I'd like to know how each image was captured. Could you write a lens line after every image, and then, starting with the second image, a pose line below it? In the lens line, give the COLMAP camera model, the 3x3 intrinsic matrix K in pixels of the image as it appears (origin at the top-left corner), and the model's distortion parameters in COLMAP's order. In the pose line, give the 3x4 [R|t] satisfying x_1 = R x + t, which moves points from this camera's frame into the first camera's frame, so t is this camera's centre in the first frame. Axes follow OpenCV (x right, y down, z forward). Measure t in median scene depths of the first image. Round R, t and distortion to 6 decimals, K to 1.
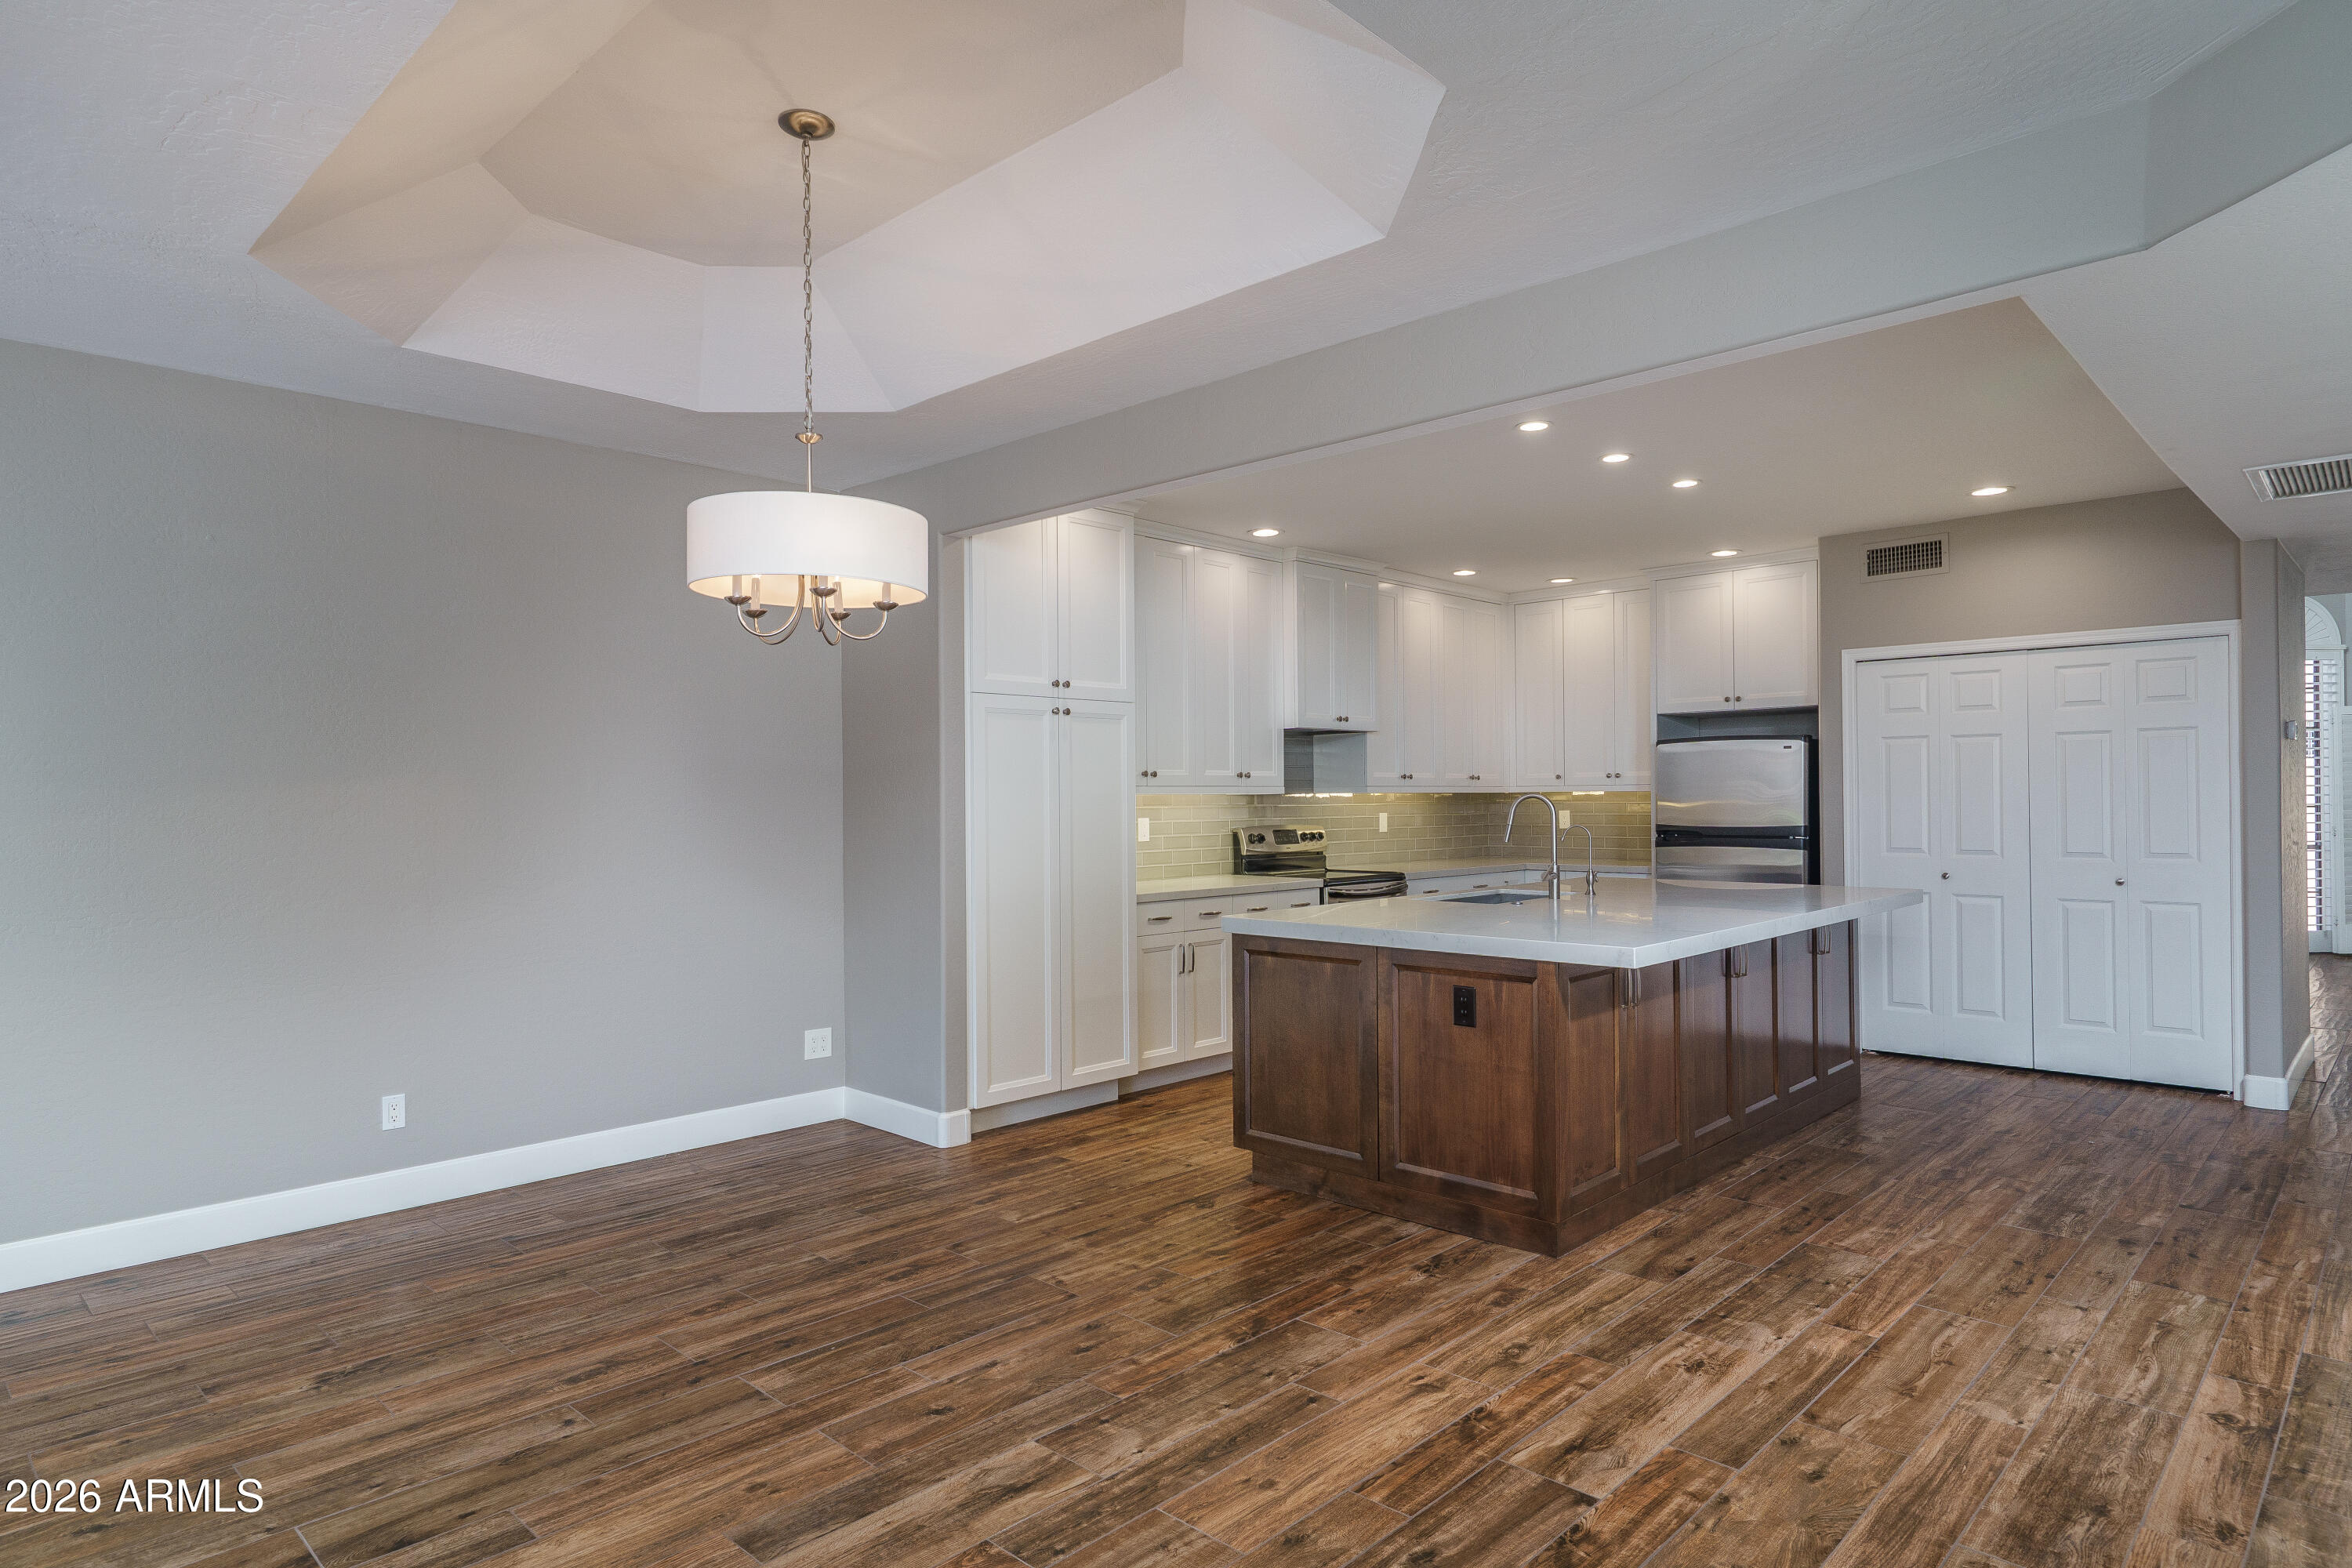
lens RADIAL K [[1316.4, 0, 1176.0], [0, 1316.4, 784.0], [0, 0, 1]] dist [0.004902, -0.000098]
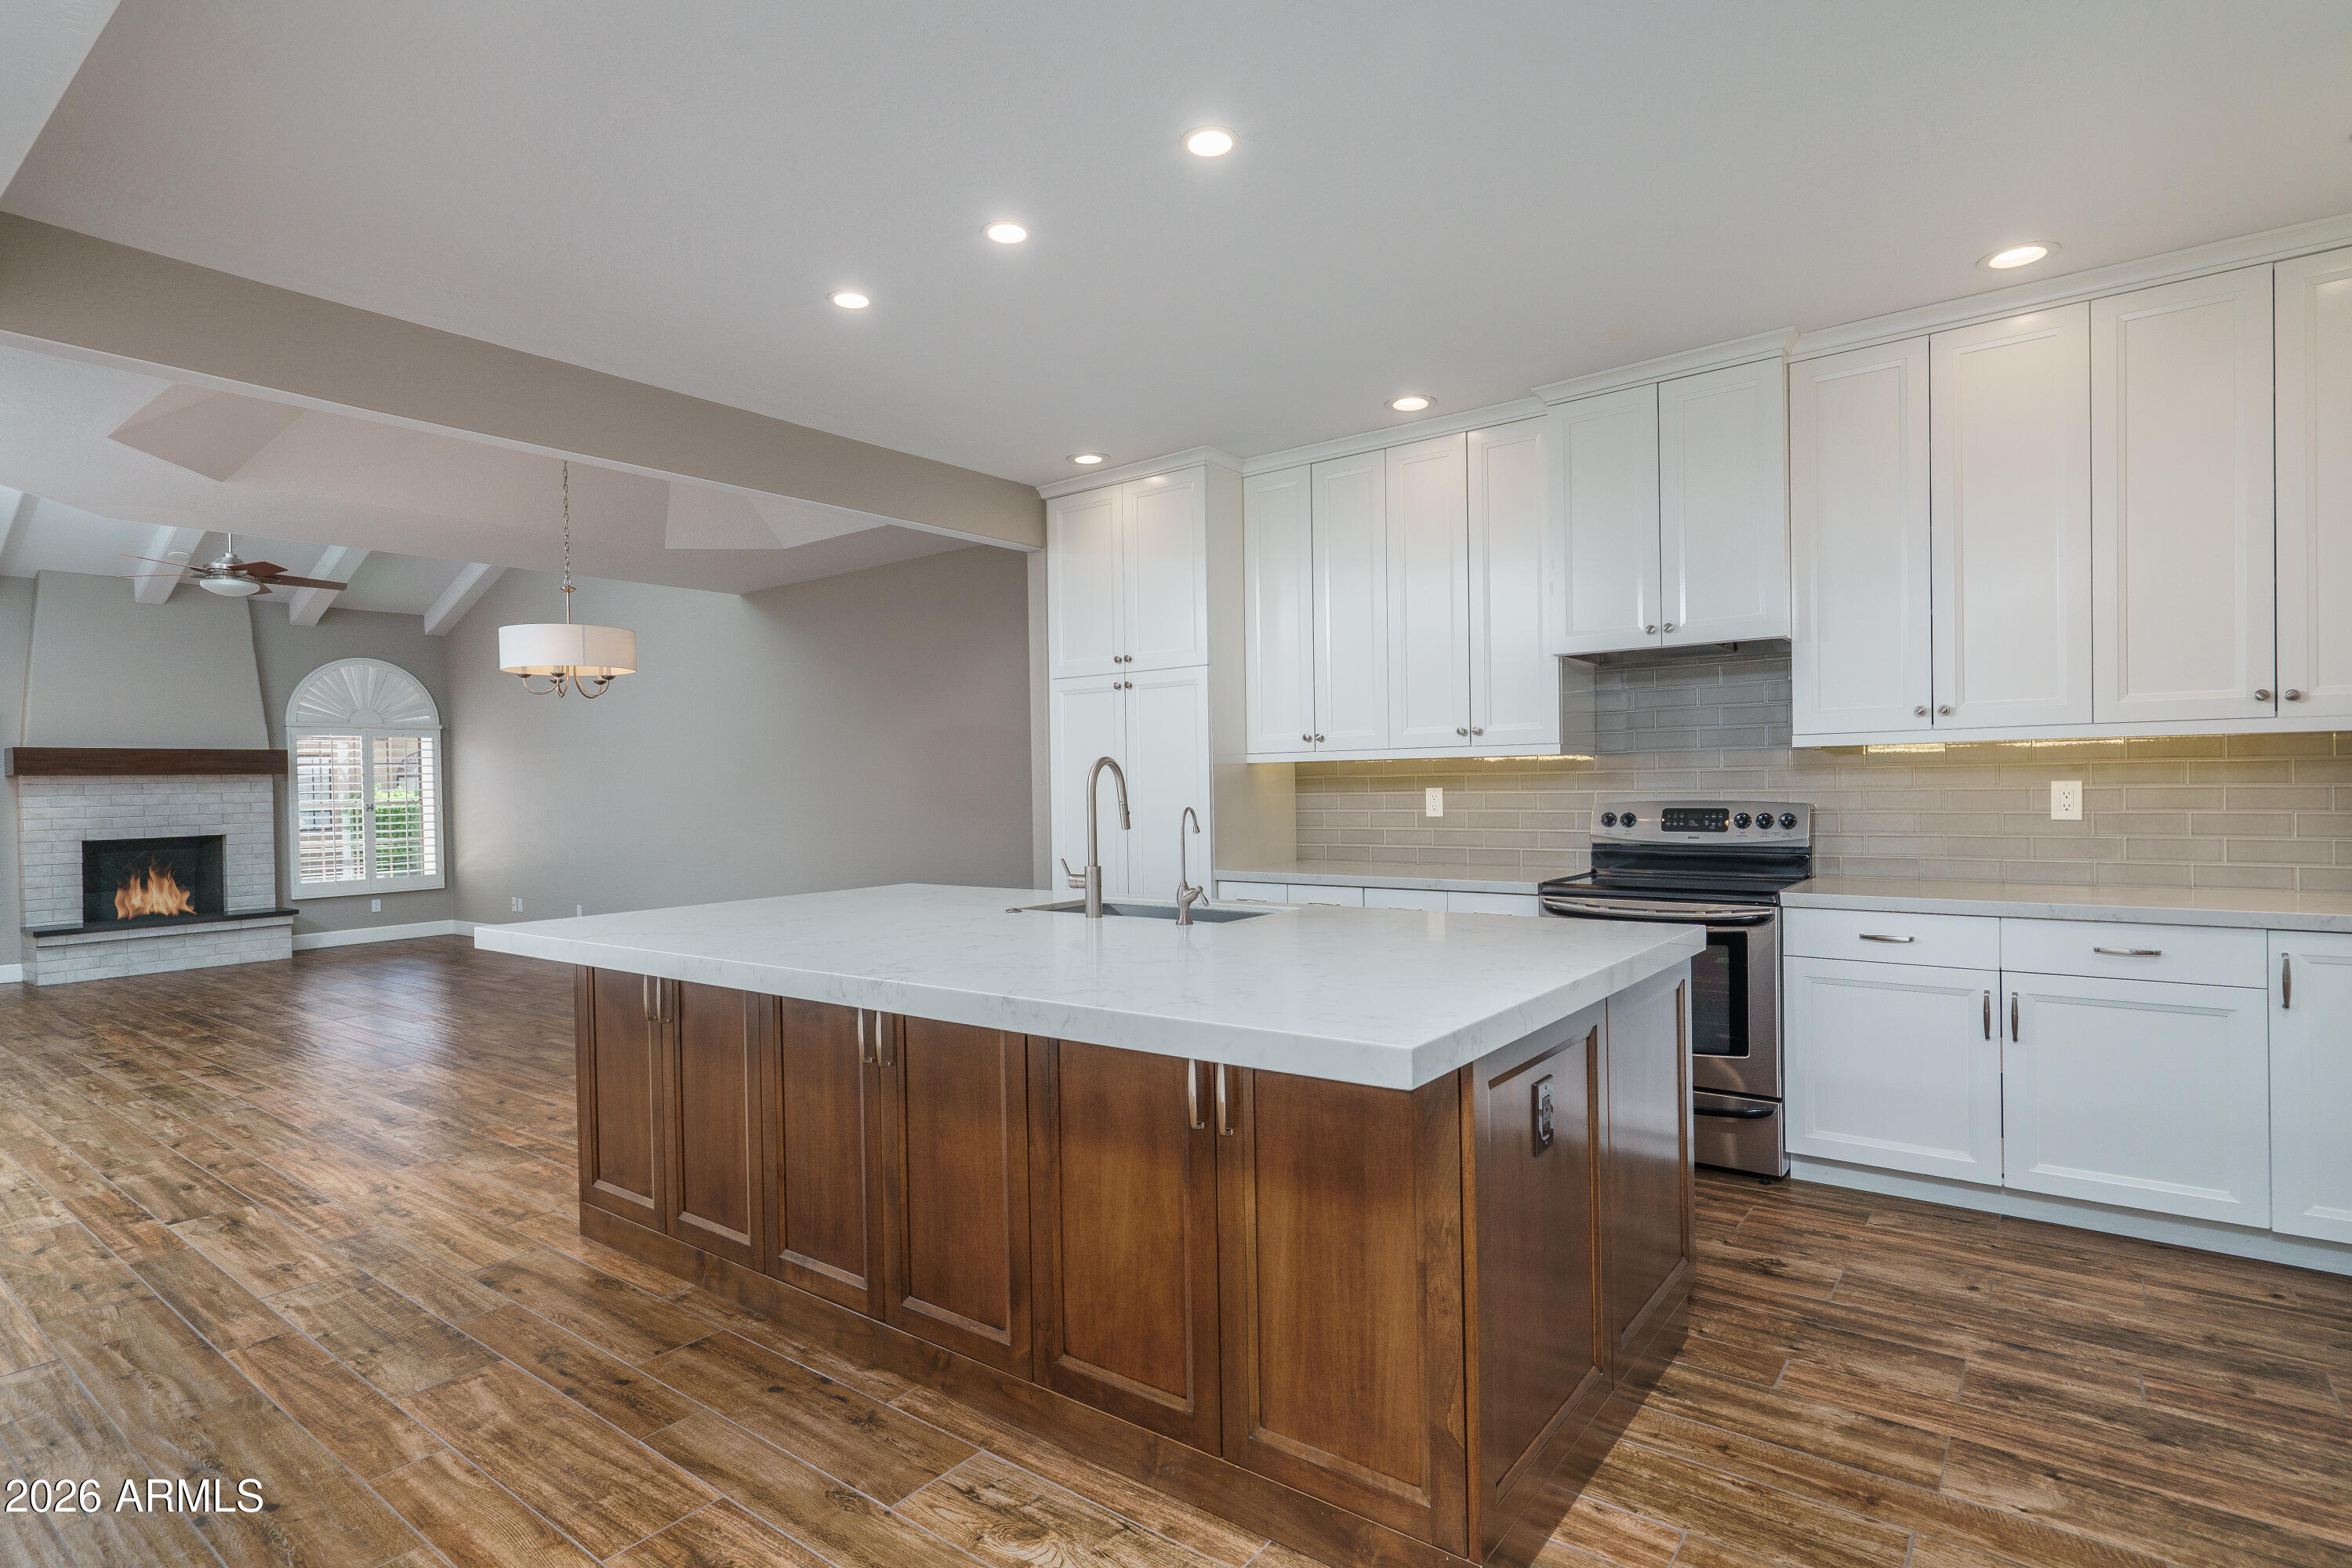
lens RADIAL K [[1184.0, 0, 1176.0], [0, 1184.0, 784.0], [0, 0, 1]] dist [0.001898, 0.000366]
pose [[0.111427, 0.006173, -0.993753, 1.335448], [0.028318, 0.999555, 0.009384, 0.023334], [0.993369, -0.029186, 0.111202, 1.471787]]
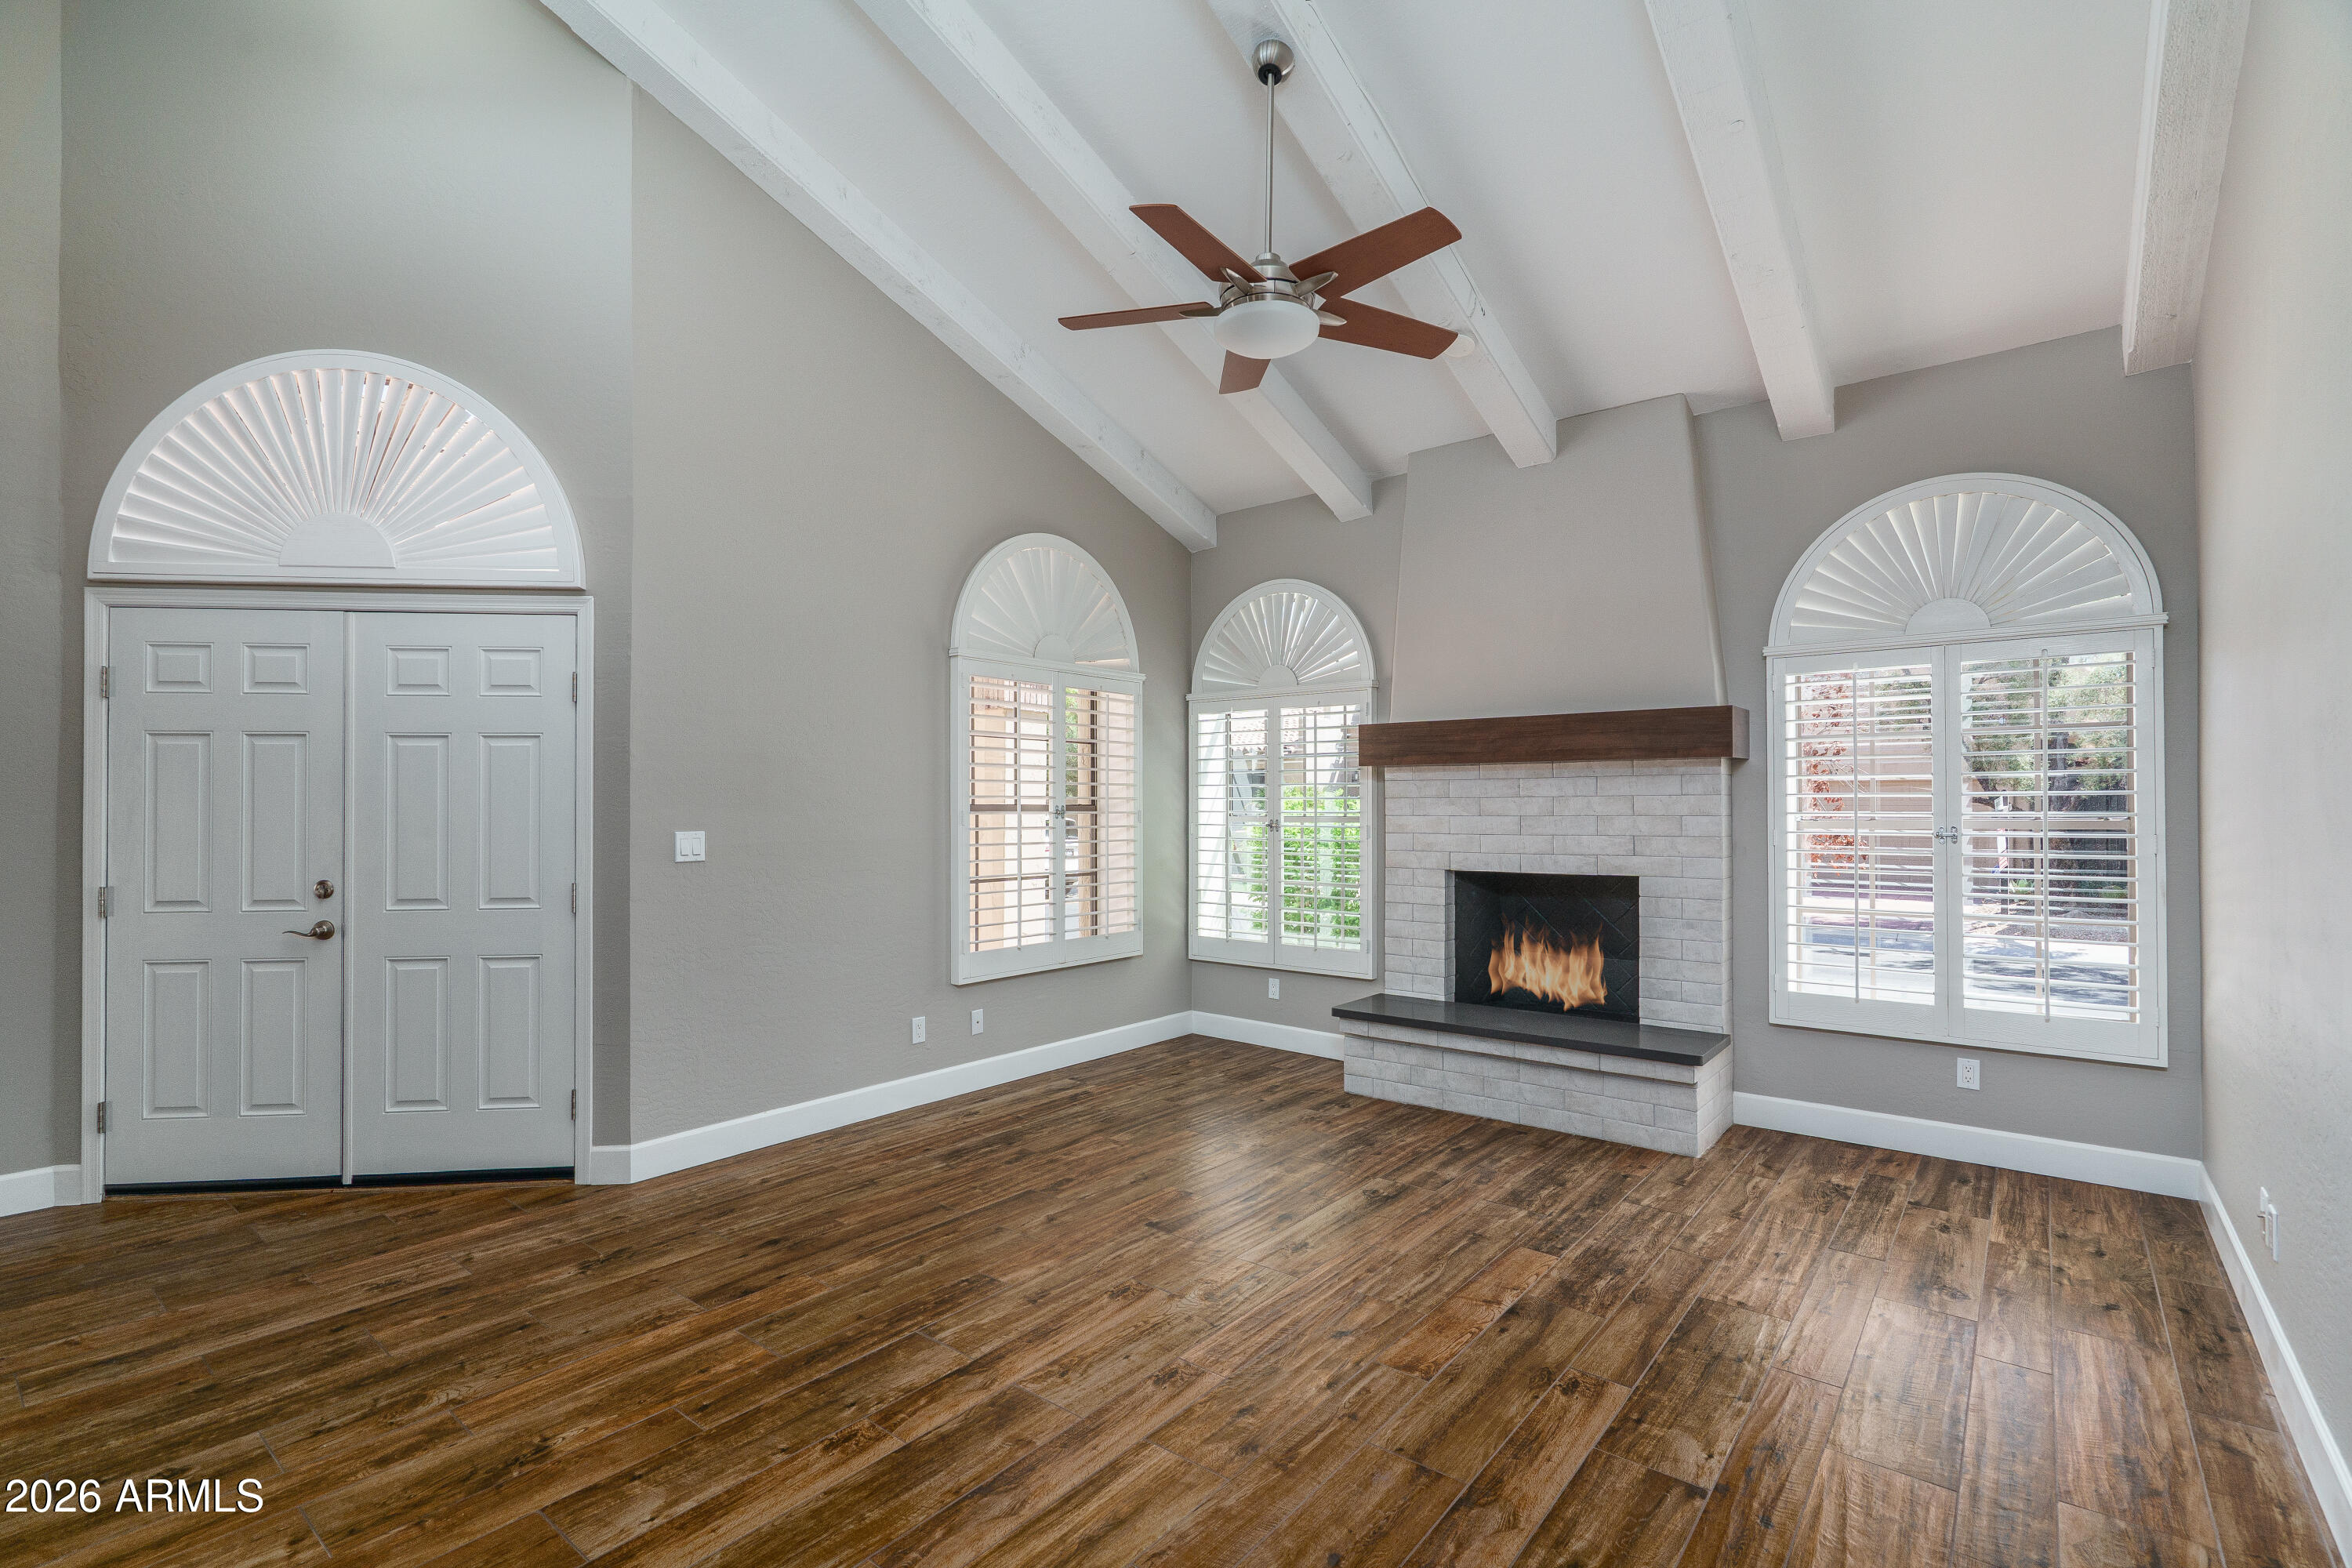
lens RADIAL K [[1068.4, 0, 1165.3], [0, 1068.4, 800.4], [0, 0, 1]] dist [-0.001427, 0.000025]
pose [[-0.996633, 0.010337, -0.081343, -0.979686], [0.011407, 0.999854, -0.012699, 0.022449], [0.081200, -0.013584, -0.996605, 0.817894]]
